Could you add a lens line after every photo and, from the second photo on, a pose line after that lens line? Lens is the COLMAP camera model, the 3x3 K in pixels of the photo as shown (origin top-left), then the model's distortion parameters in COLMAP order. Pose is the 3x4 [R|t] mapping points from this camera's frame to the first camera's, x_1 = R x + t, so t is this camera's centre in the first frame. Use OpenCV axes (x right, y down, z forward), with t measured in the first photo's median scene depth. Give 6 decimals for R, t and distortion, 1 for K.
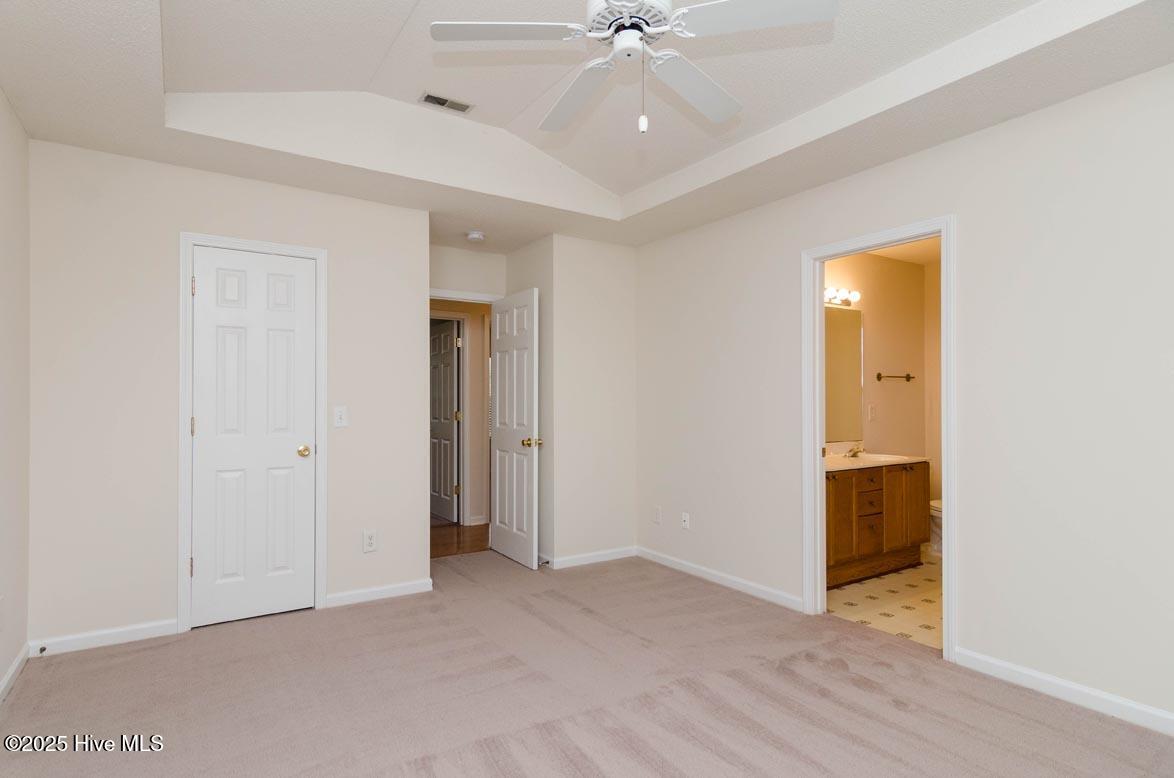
lens RADIAL K [[639.6, 0, 586.4], [0, 639.6, 392.8], [0, 0, 1]] dist [-0.018459, 0.001680]
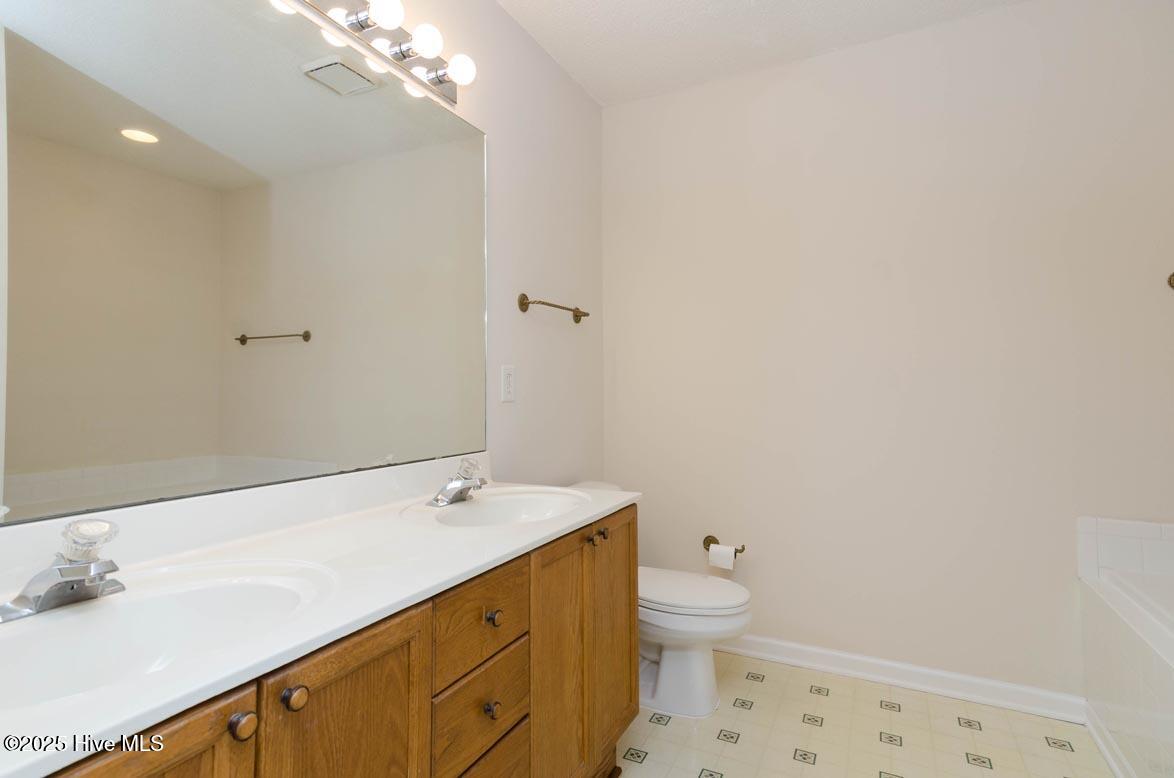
lens RADIAL K [[639.6, 0, 586.1], [0, 639.6, 384.9], [0, 0, 1]] dist [-0.018459, 0.001680]
pose [[0.869747, -0.005441, 0.493467, 0.332364], [-0.002661, 0.999873, 0.015713, 0.030915], [-0.493490, -0.014980, 0.869622, 0.707752]]
